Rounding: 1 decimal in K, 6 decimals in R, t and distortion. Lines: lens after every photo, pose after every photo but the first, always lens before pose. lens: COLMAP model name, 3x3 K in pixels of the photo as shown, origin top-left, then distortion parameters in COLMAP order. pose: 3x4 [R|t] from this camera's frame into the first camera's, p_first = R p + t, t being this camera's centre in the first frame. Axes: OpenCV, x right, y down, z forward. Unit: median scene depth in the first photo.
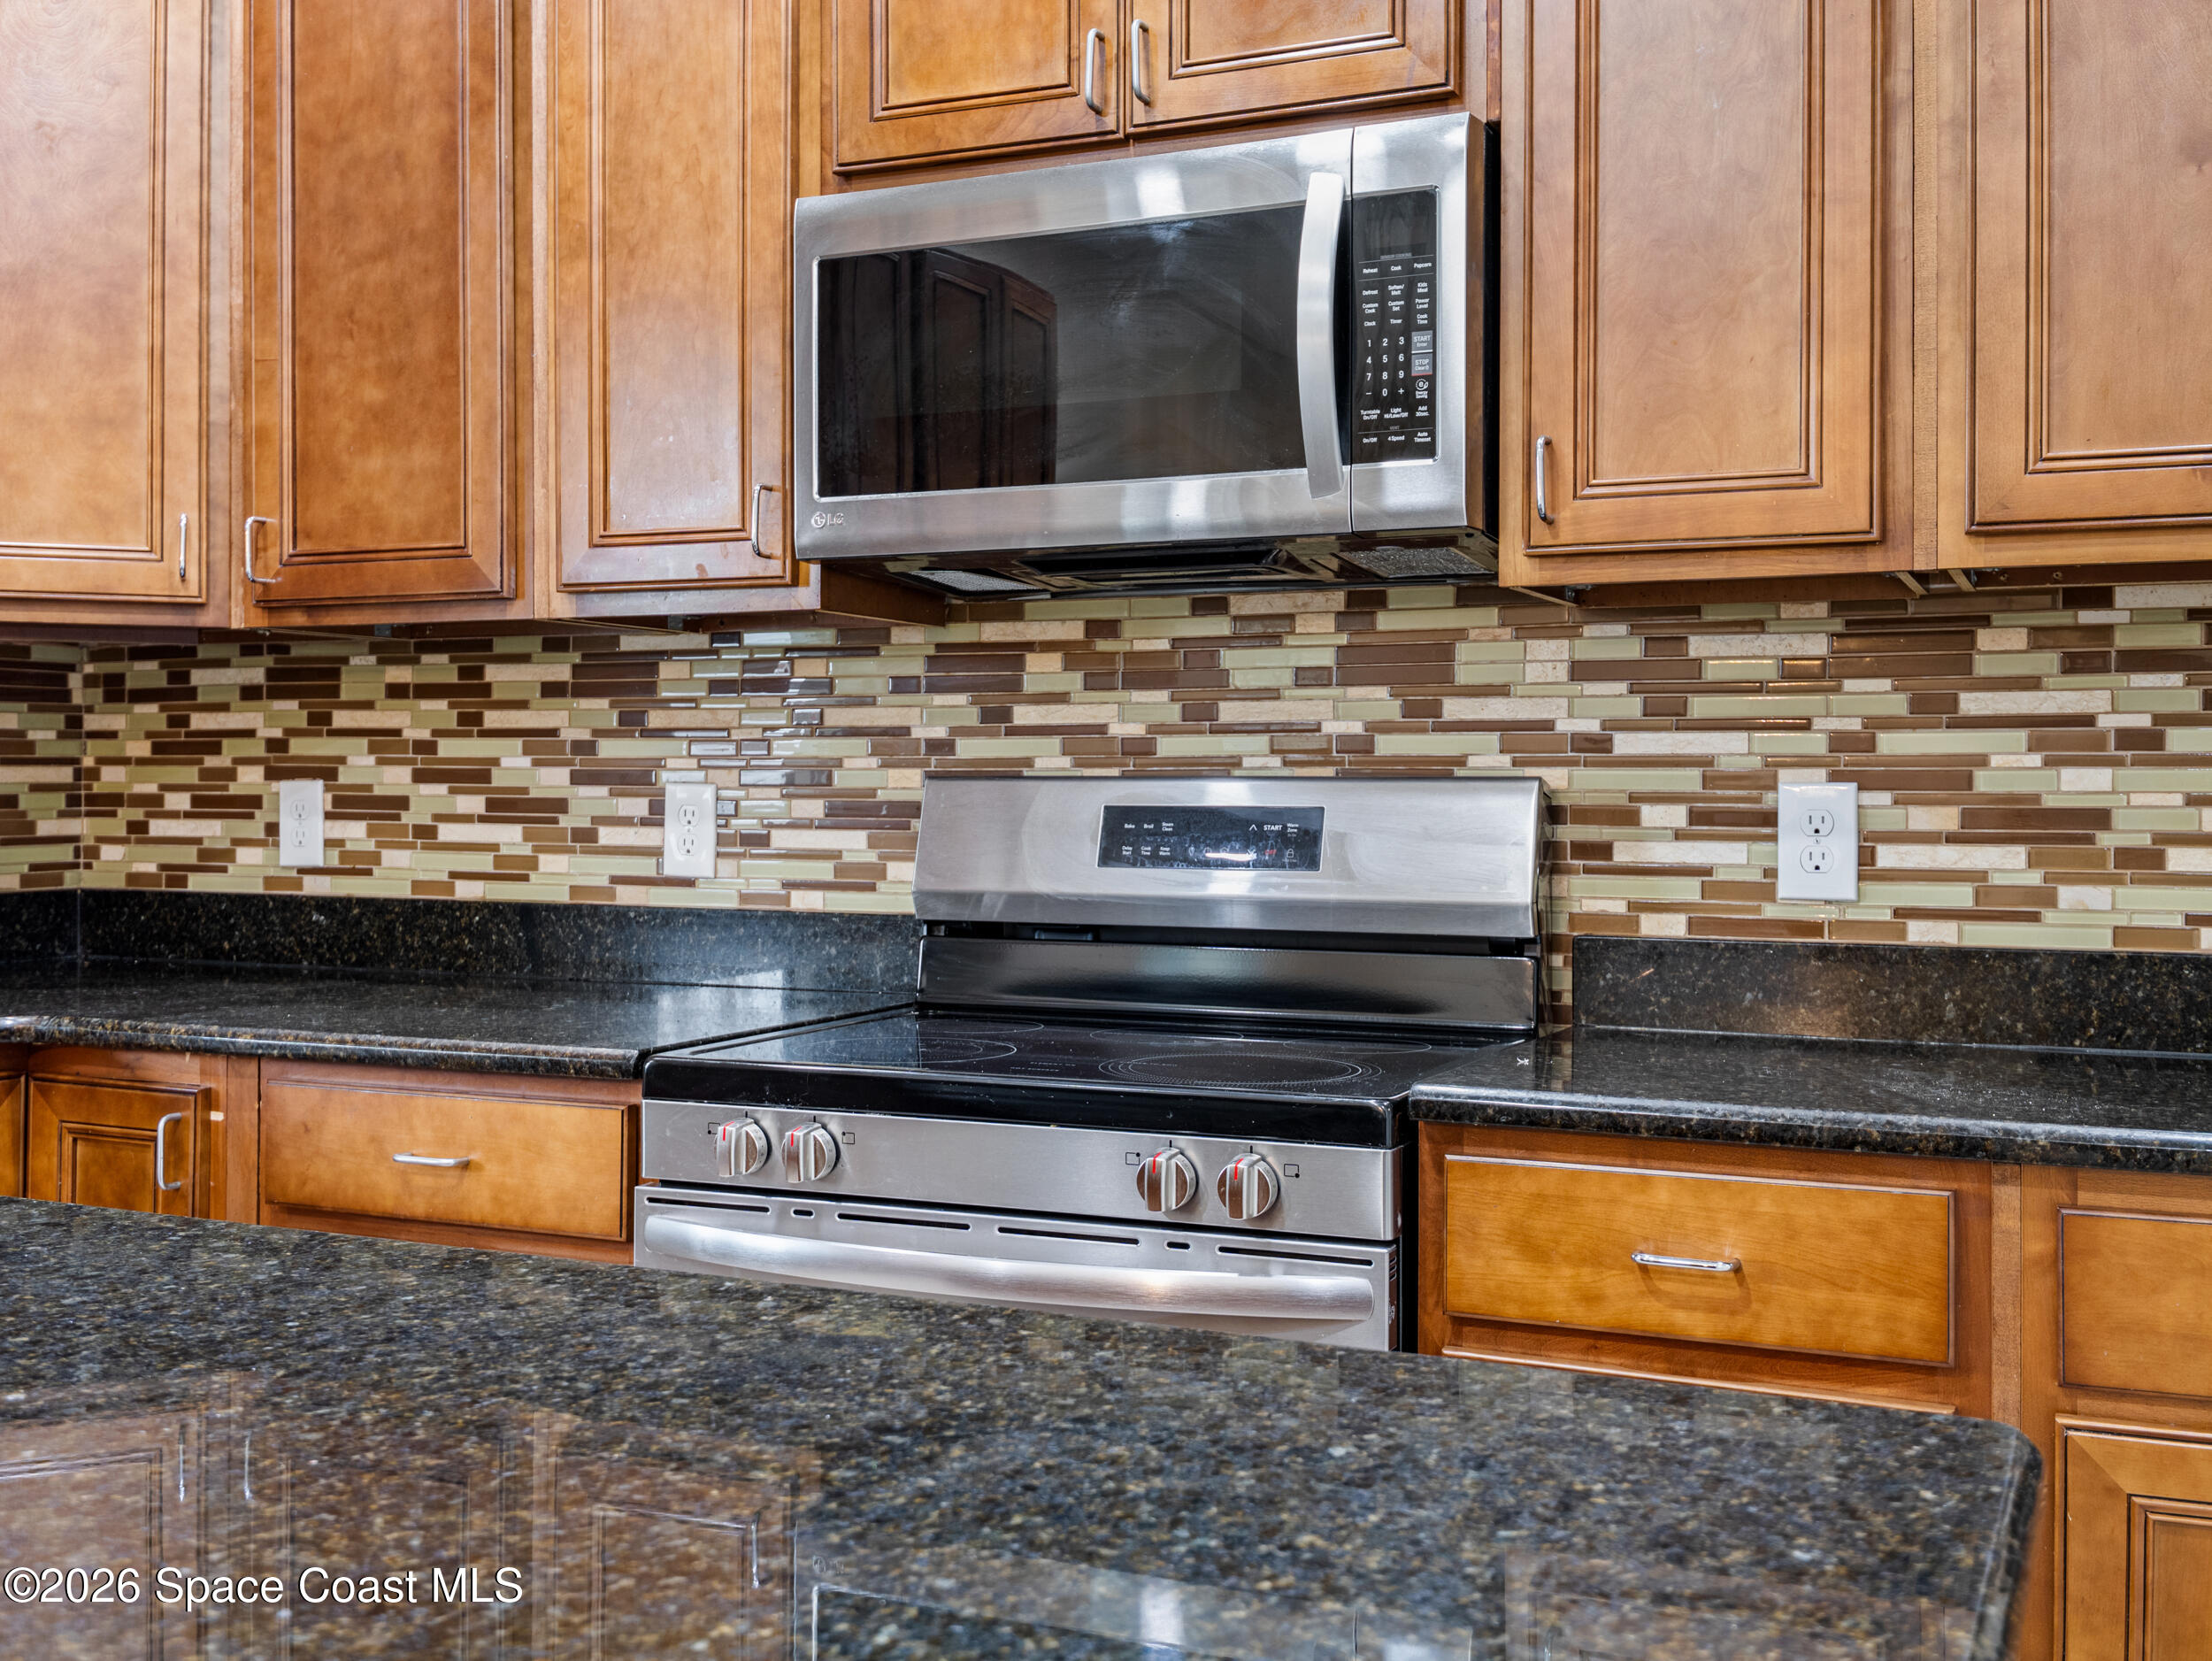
lens RADIAL K [[2105.3, 0, 1106.0], [0, 2105.3, 830.5], [0, 0, 1]] dist [0.033327, -0.009024]
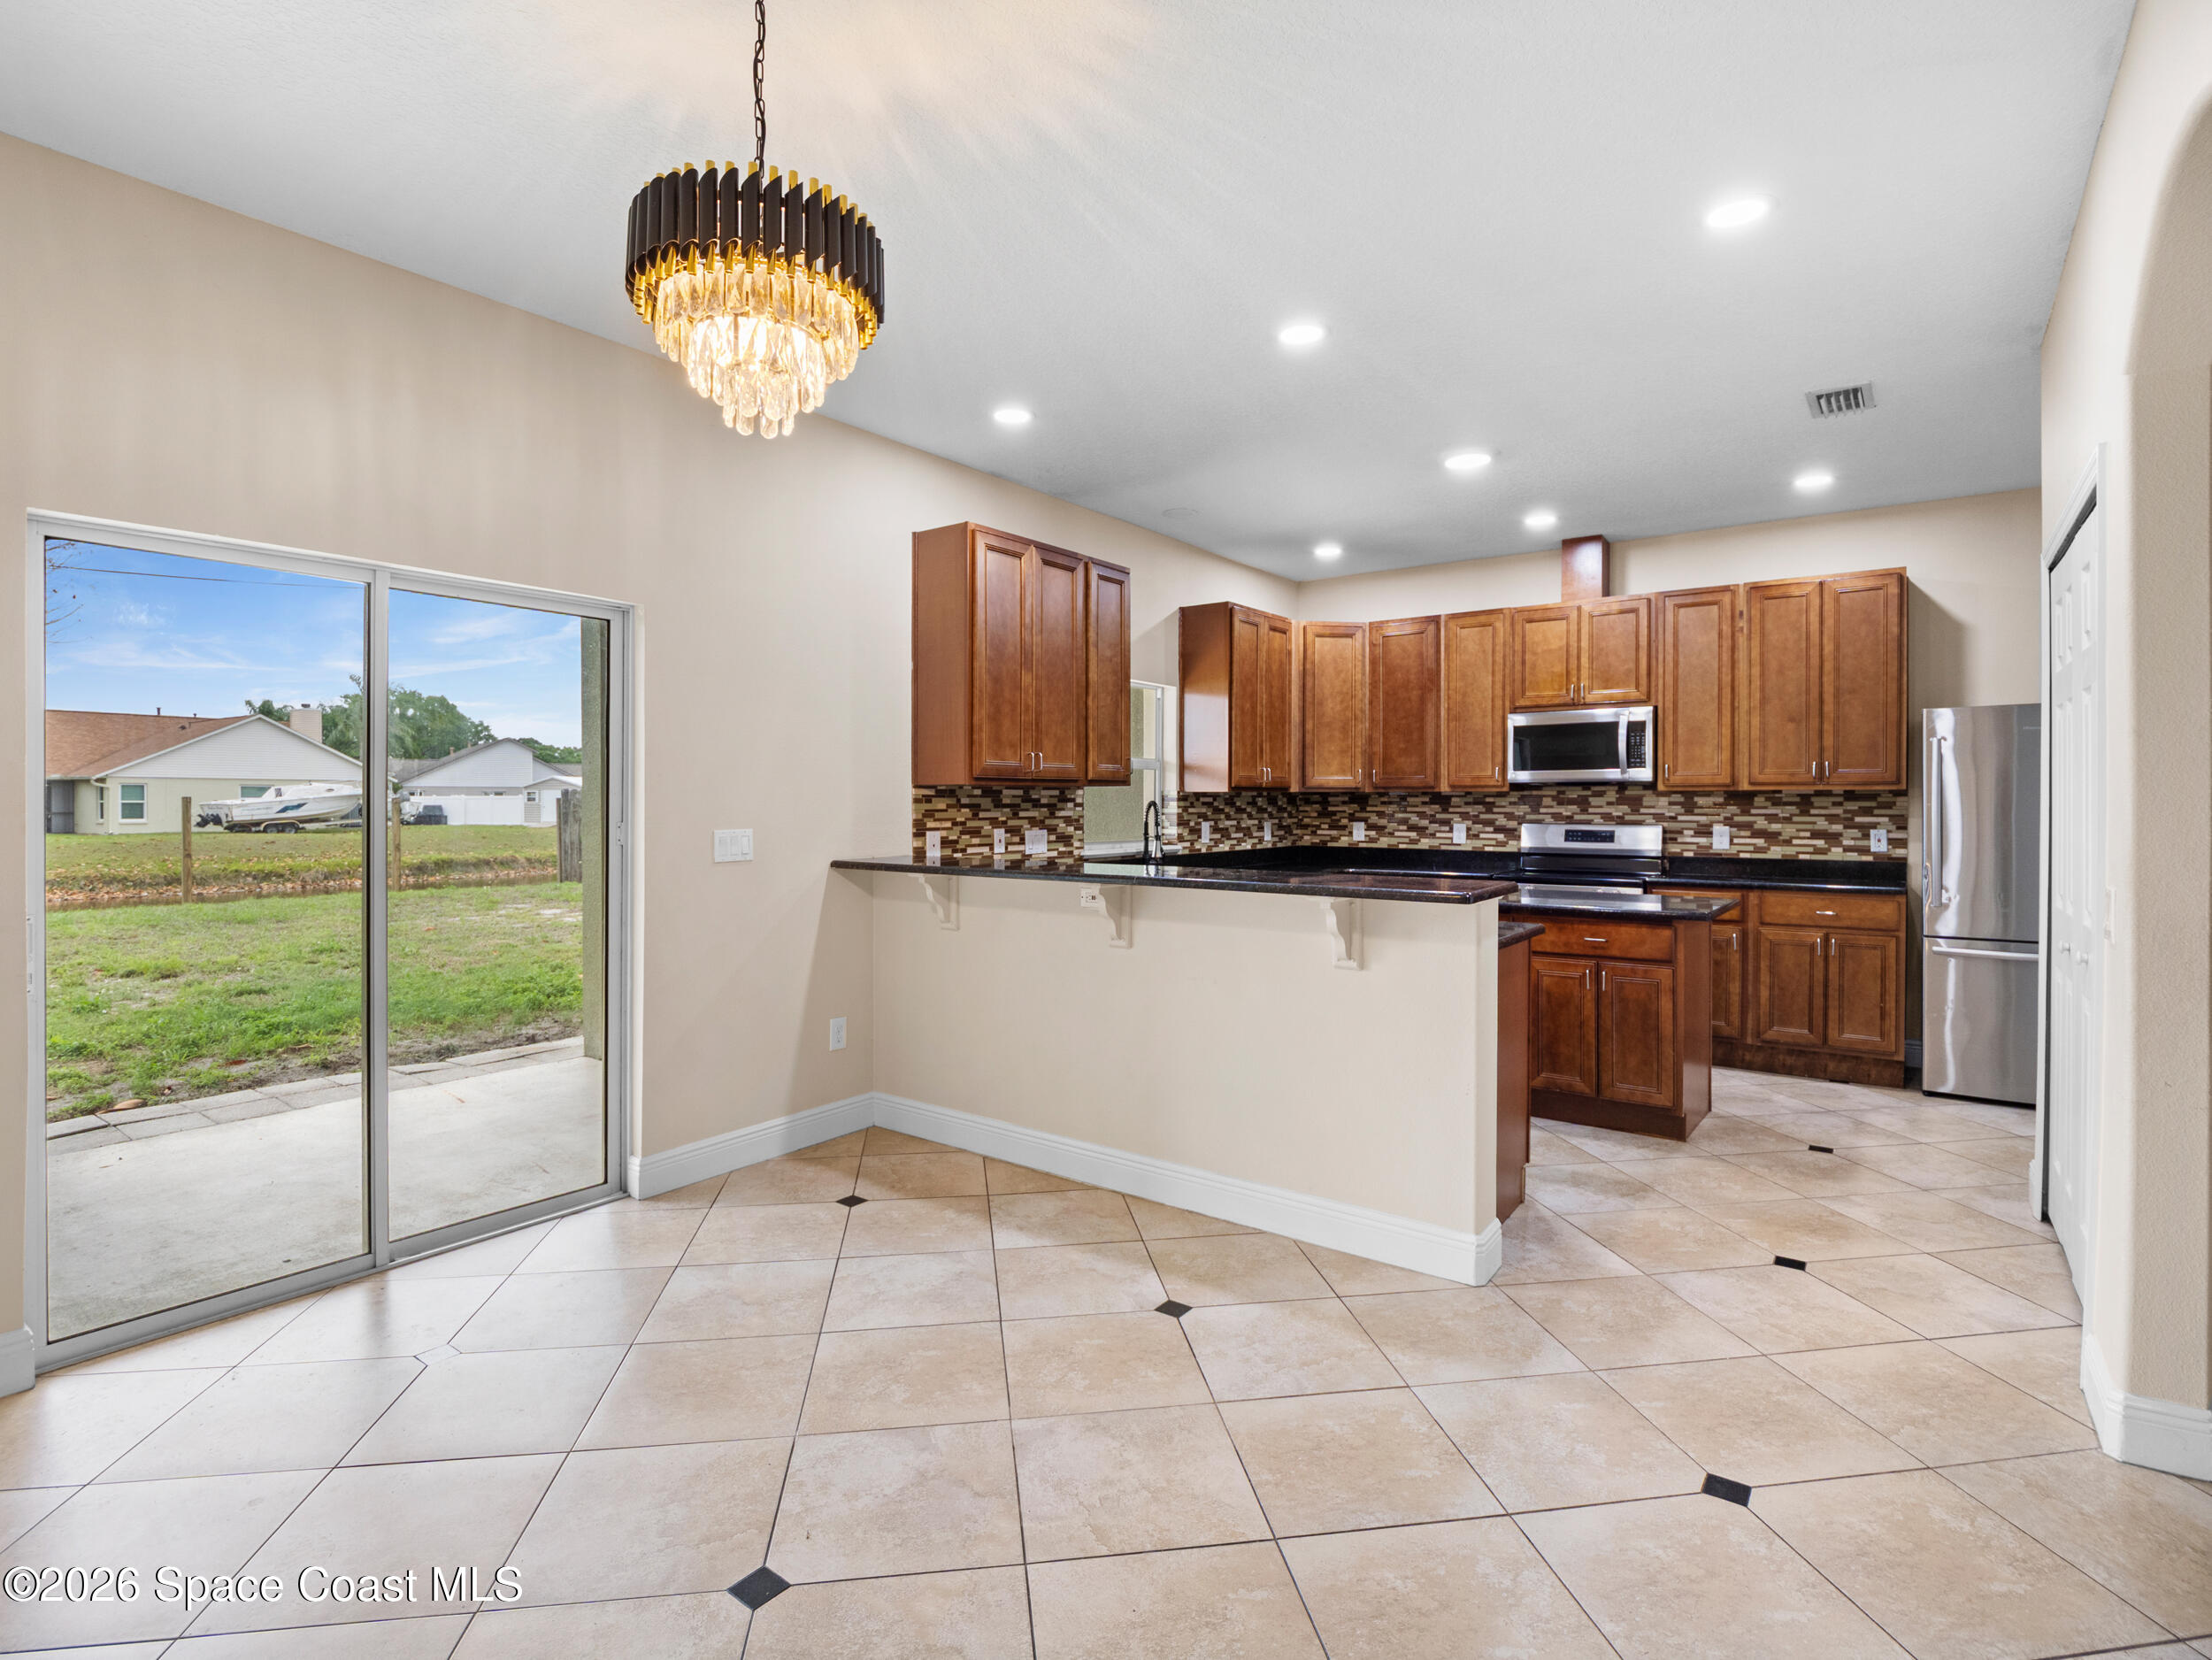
lens RADIAL K [[1072.8, 0, 1103.3], [0, 1072.8, 821.1], [0, 0, 1]] dist [-0.012585, -0.000546]
pose [[0.978579, -0.001893, -0.205863, -0.573350], [0.002965, 0.999984, 0.004899, -0.049853], [0.205850, -0.005405, 0.978569, -1.771279]]
